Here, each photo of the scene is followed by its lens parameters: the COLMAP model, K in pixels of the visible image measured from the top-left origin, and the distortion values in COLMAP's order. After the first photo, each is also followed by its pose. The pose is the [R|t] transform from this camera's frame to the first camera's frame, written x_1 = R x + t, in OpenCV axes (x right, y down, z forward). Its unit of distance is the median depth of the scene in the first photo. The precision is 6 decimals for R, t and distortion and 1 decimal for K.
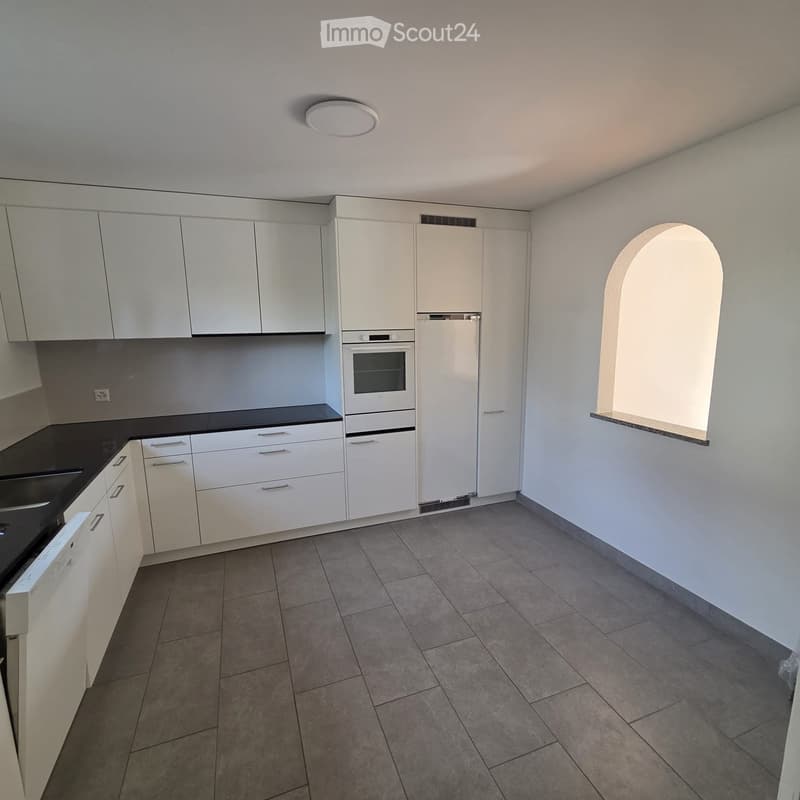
lens RADIAL K [[435.7, 0, 397.5], [0, 435.7, 401.2], [0, 0, 1]] dist [0.004327, 0.001872]
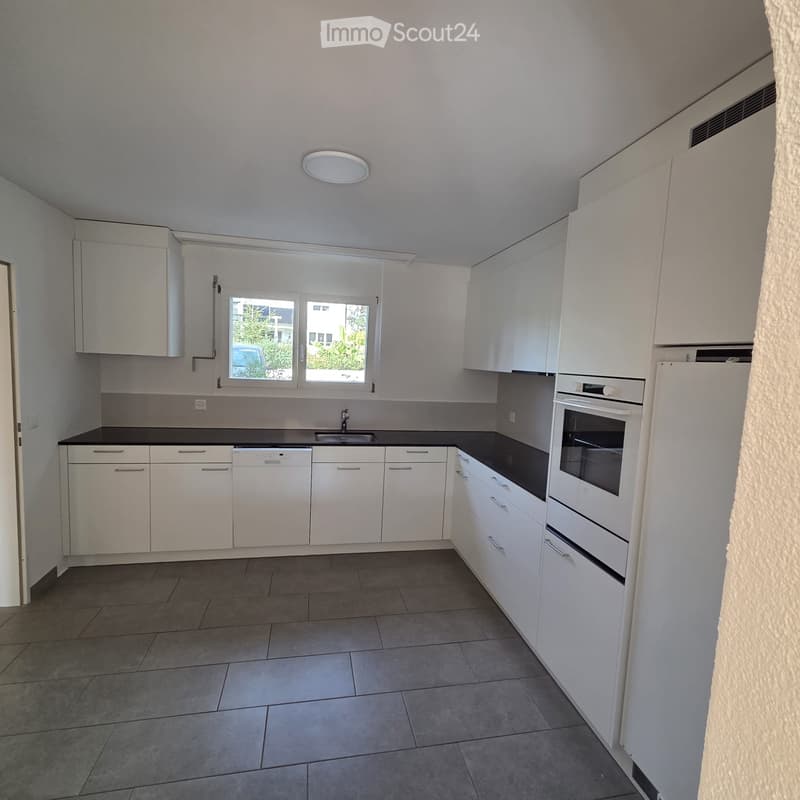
lens RADIAL K [[435.7, 0, 397.5], [0, 435.7, 401.2], [0, 0, 1]] dist [0.004327, 0.001872]
pose [[-0.153587, 0.104841, -0.982558, 0.567879], [-0.210336, 0.968099, 0.136177, -0.153773], [0.965490, 0.227582, -0.126635, 0.823874]]
